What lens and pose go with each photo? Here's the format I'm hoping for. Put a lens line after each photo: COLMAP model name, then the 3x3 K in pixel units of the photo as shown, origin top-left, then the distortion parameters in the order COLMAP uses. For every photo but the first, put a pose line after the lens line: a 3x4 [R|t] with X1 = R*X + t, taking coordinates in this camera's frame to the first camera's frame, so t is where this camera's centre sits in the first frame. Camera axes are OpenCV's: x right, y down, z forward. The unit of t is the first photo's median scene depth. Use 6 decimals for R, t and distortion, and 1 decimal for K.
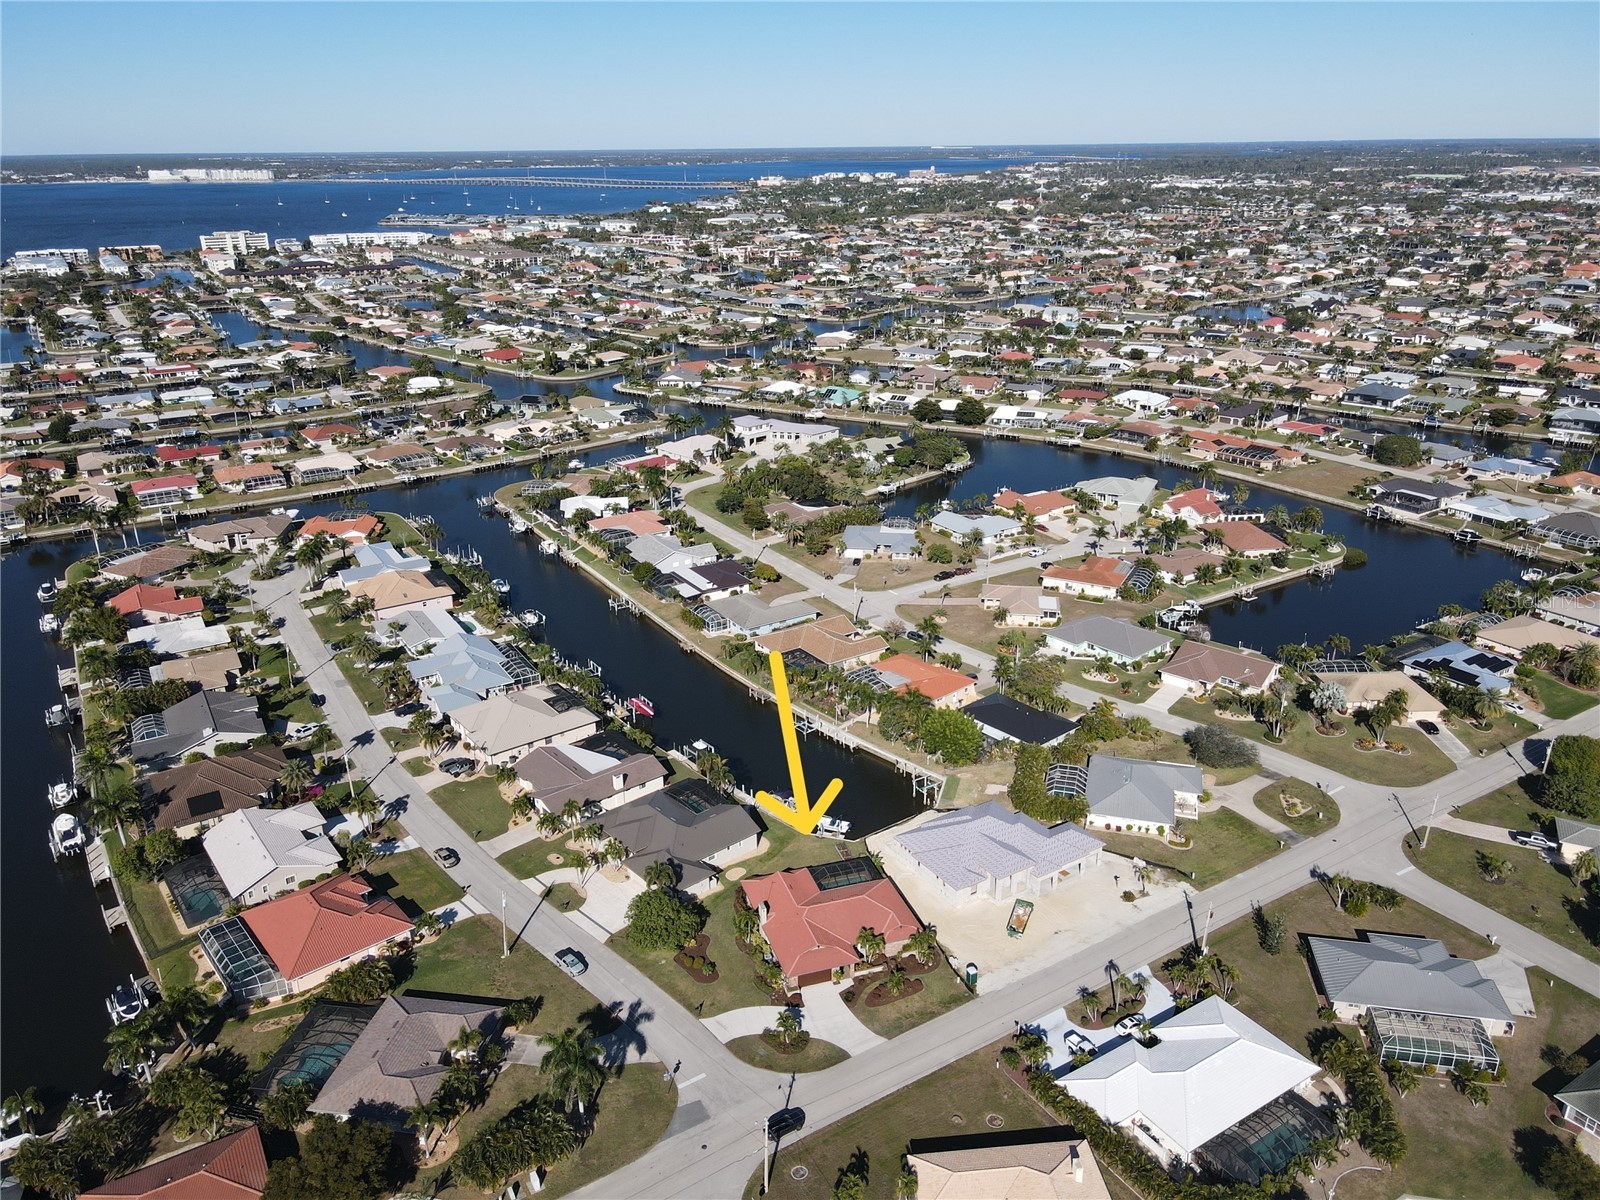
lens RADIAL K [[1175.4, 0, 799.7], [0, 1175.4, 607.0], [0, 0, 1]] dist [-0.005250, 0.042208]
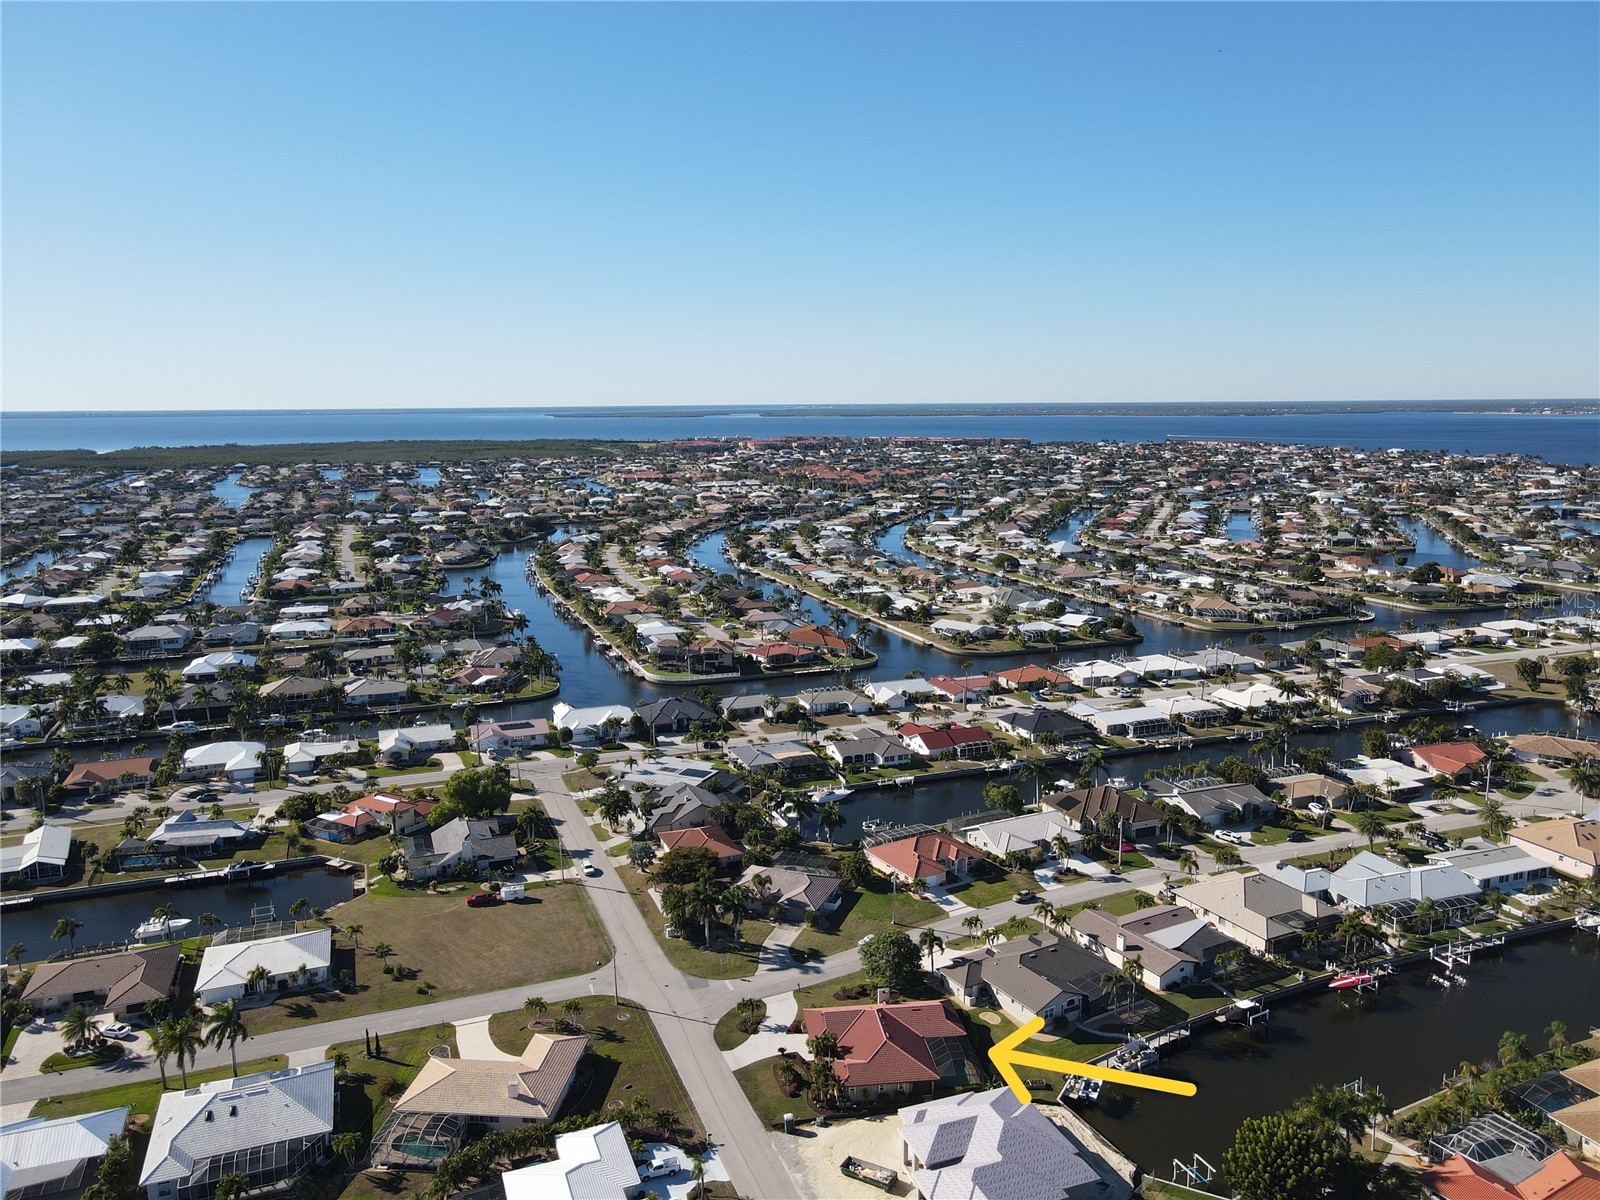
lens RADIAL K [[1175.4, 0, 799.7], [0, 1175.4, 607.0], [0, 0, 1]] dist [-0.005250, 0.042208]
pose [[-0.198590, 0.184171, -0.962623, 0.603327], [-0.351089, 0.903635, 0.245316, -0.192356], [0.915040, 0.386684, -0.114792, 0.566659]]
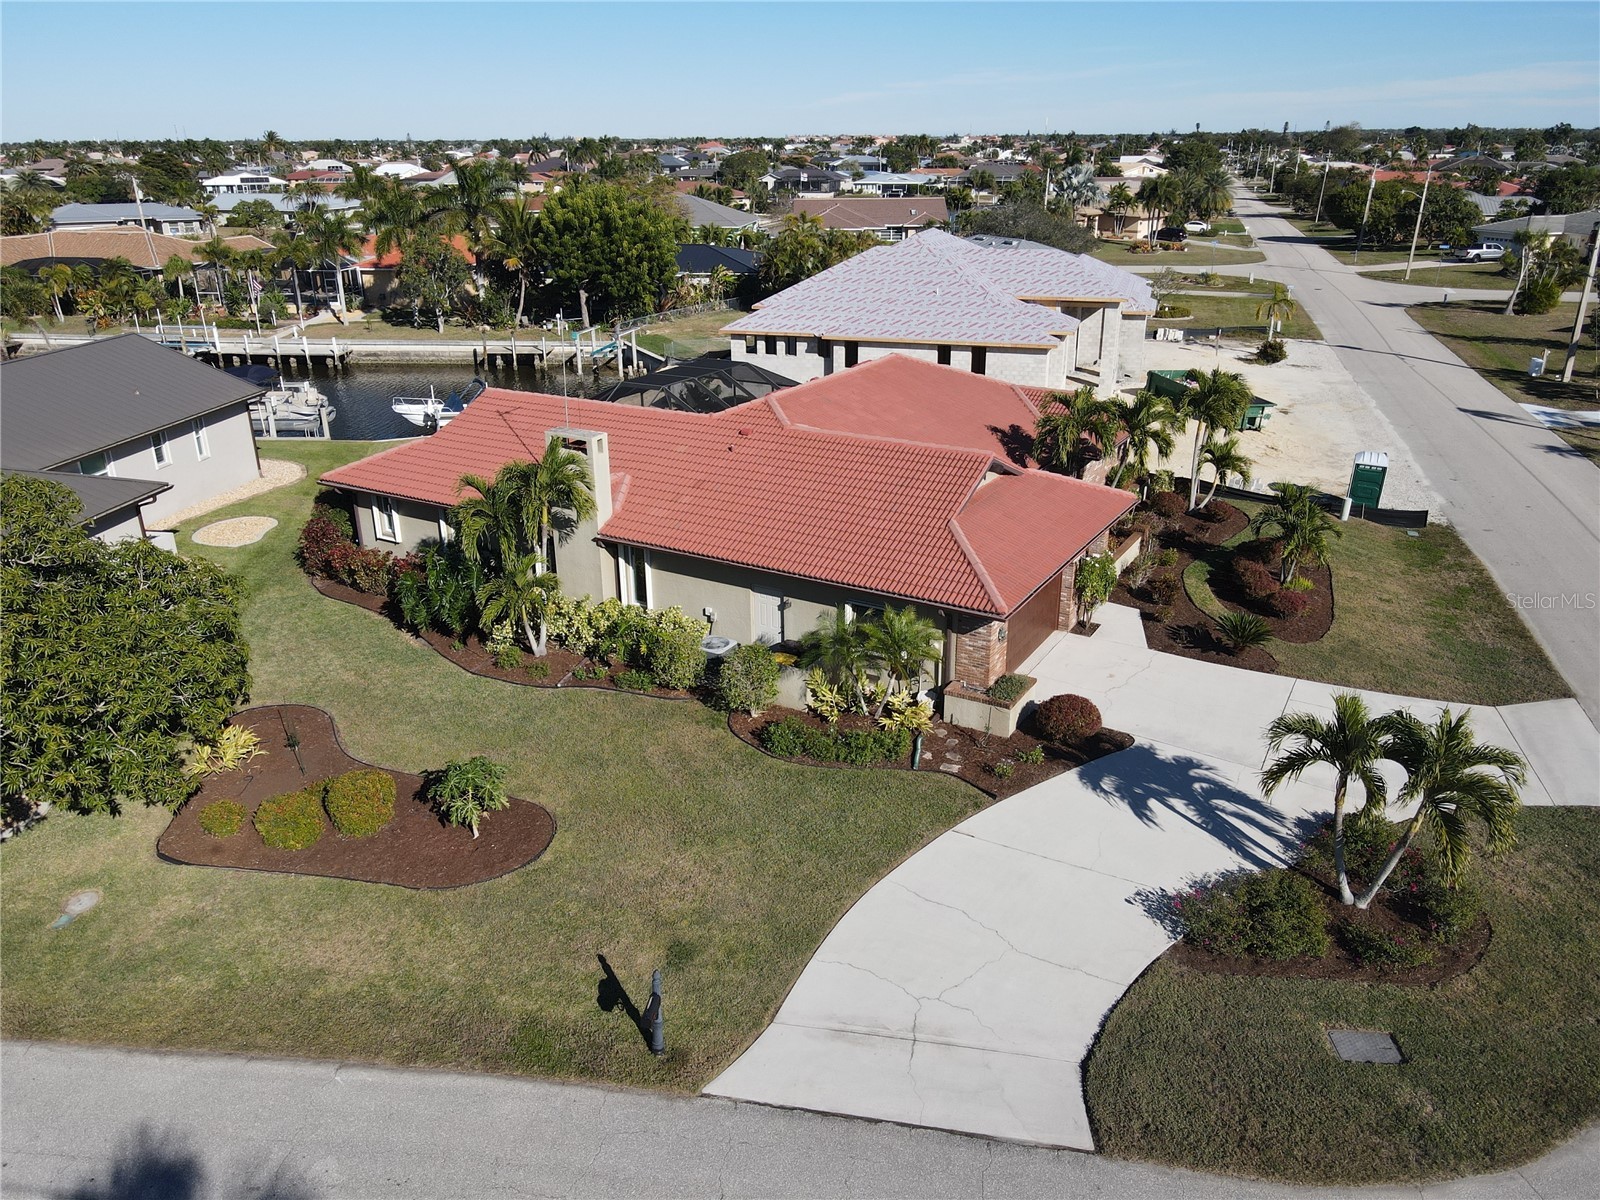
lens RADIAL K [[1175.4, 0, 799.7], [0, 1175.4, 607.0], [0, 0, 1]] dist [-0.005250, 0.042208]
pose [[0.757269, -0.240864, 0.607065, -0.078636], [0.241784, 0.966858, 0.082011, 0.169982], [-0.606700, 0.084675, 0.790409, 0.512948]]
